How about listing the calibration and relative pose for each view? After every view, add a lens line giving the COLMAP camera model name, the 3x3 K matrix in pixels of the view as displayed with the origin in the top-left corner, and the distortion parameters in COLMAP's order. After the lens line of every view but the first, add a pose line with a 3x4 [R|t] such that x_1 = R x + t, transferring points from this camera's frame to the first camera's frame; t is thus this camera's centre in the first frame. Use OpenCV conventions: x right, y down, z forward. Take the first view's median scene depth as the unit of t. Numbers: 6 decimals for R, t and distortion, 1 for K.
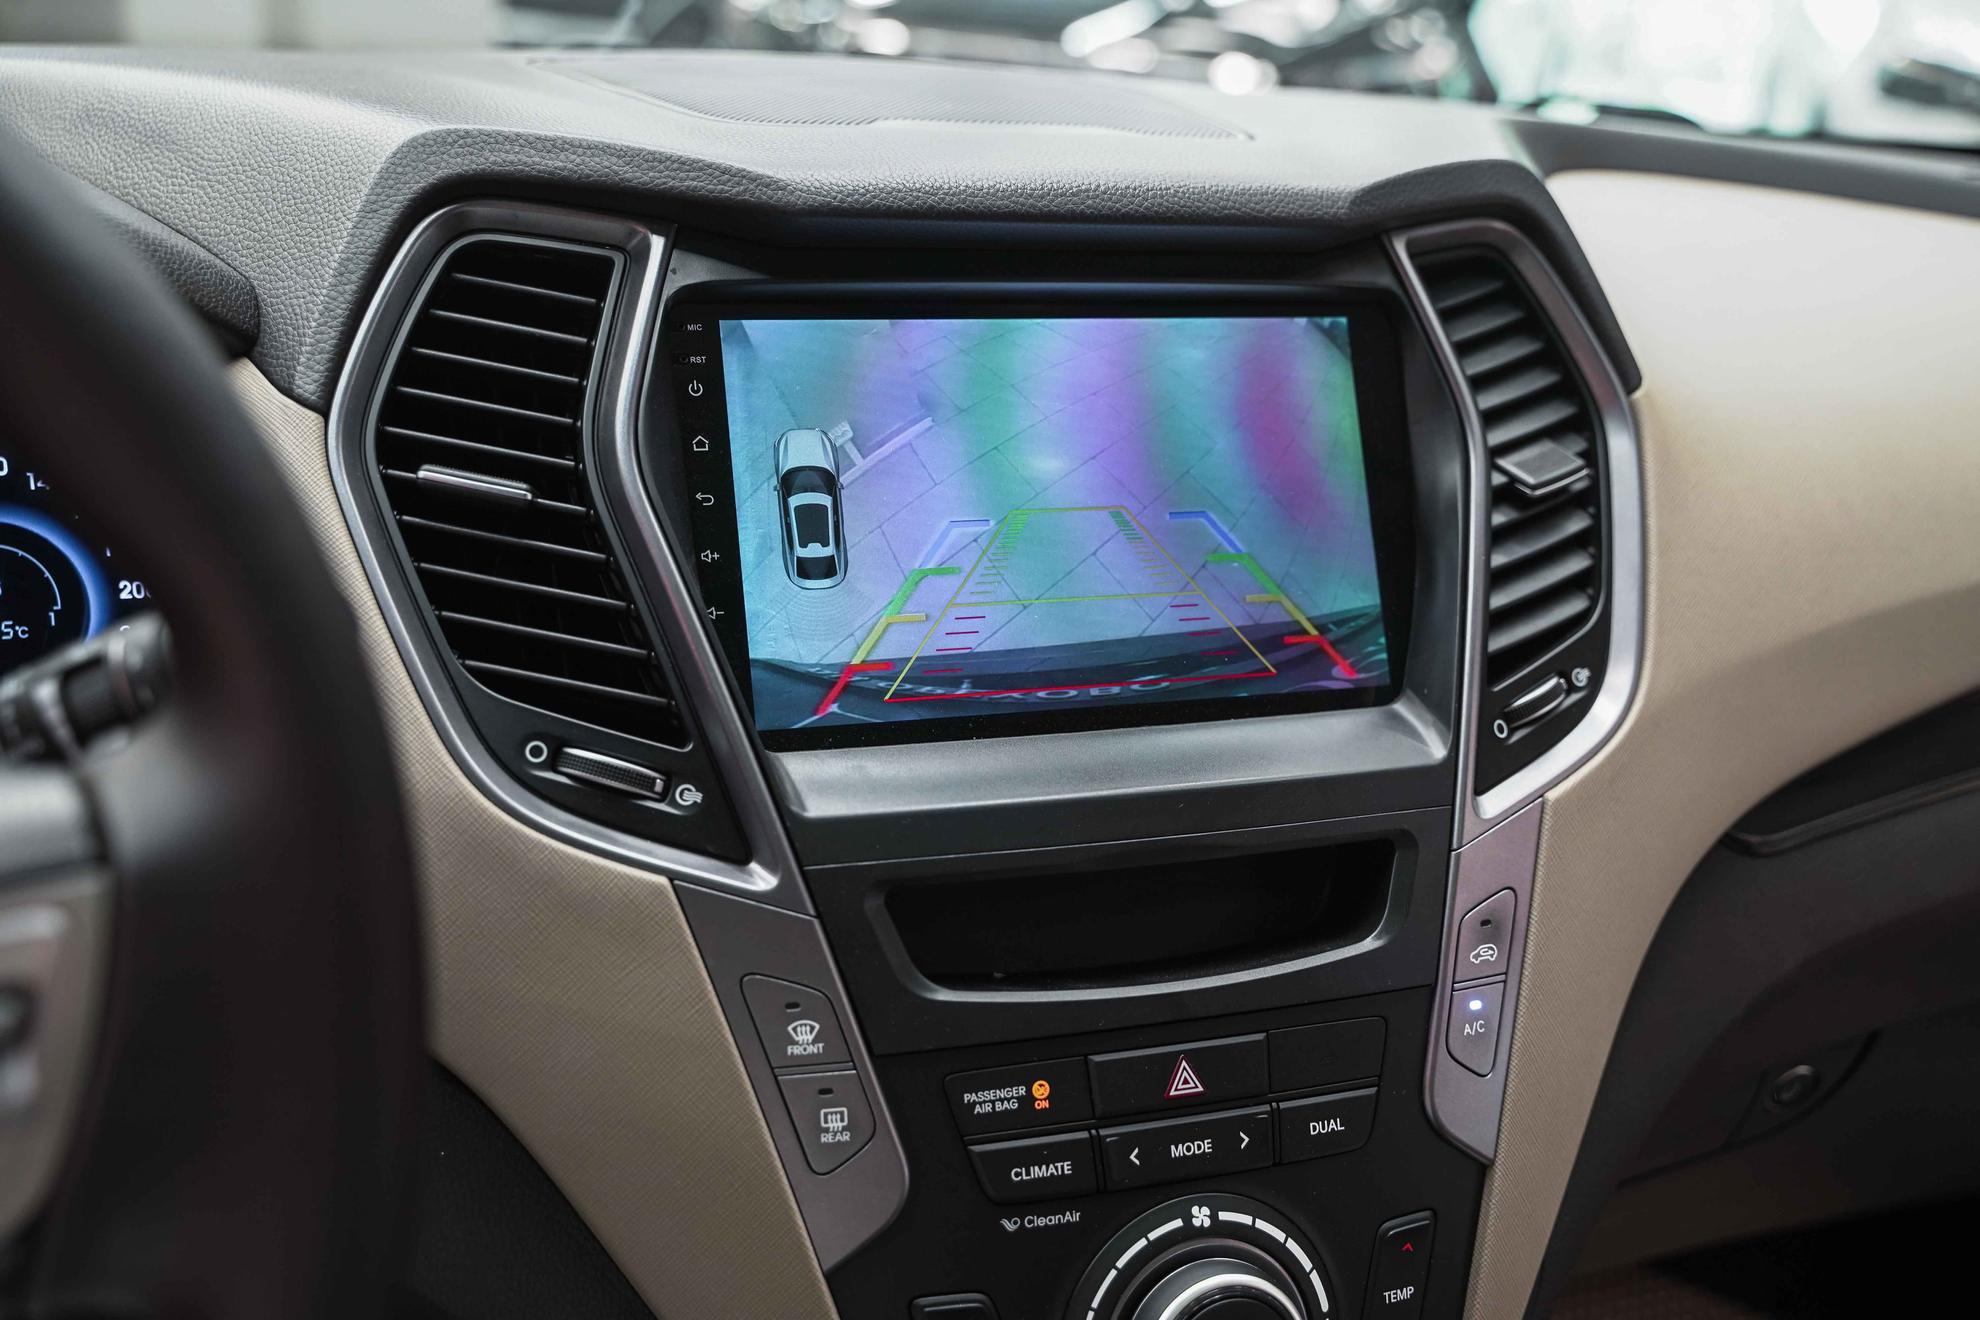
lens RADIAL K [[2049.1, 0, 971.2], [0, 2049.1, 654.1], [0, 0, 1]] dist [0.013633, 0.000000]
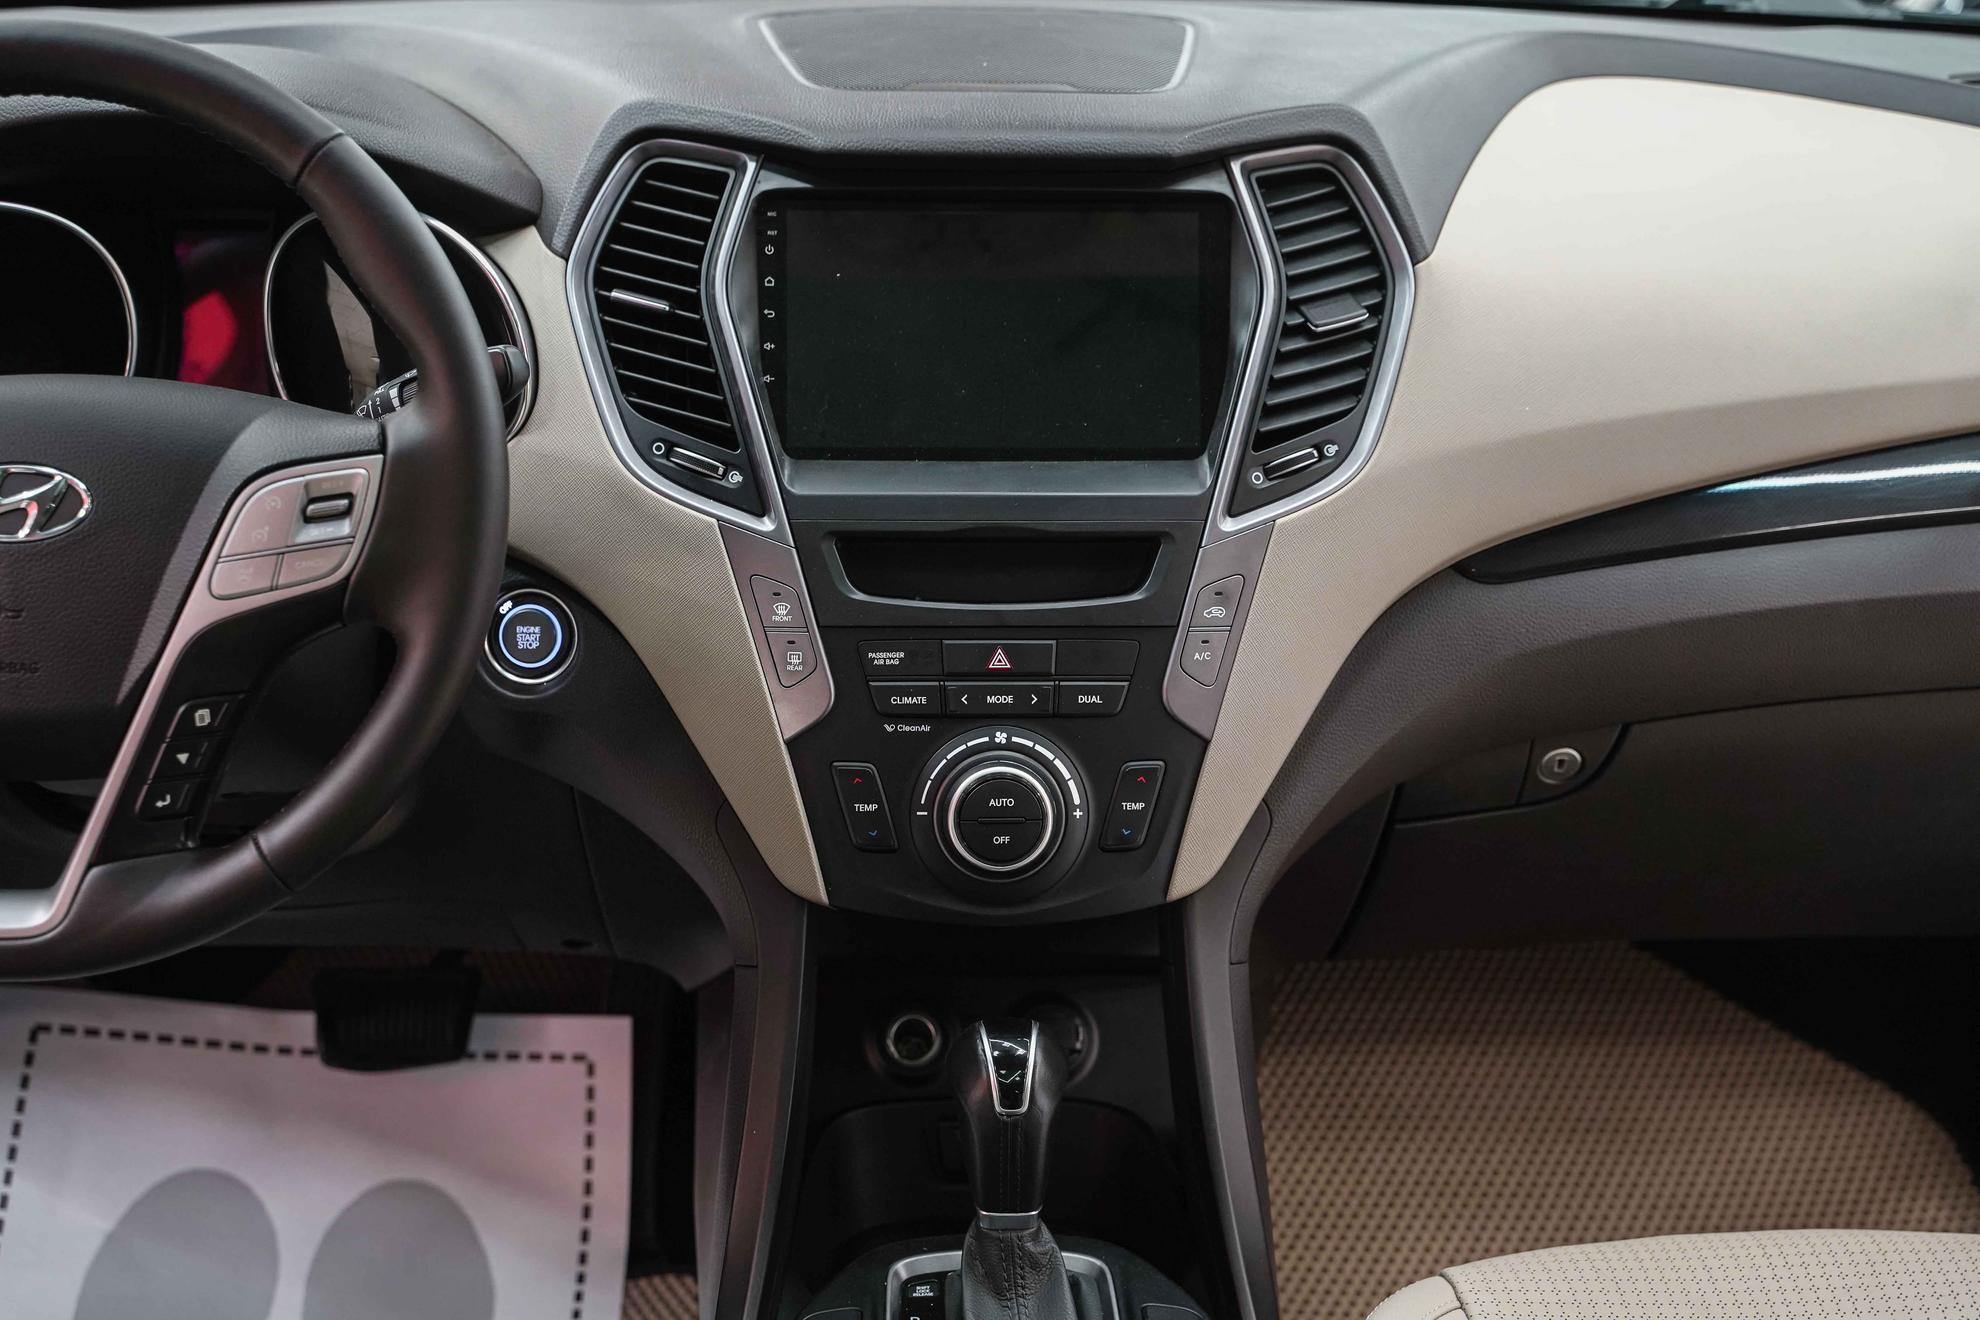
lens RADIAL K [[2557.7, 0, 1009.3], [0, 2557.7, 643.3], [0, 0, 1]] dist [0.005862, 0.000000]
pose [[0.954281, 0.076437, -0.288972, 0.734990], [-0.059482, 0.995977, 0.067018, 0.047414], [0.292932, -0.046765, 0.954989, -1.063321]]
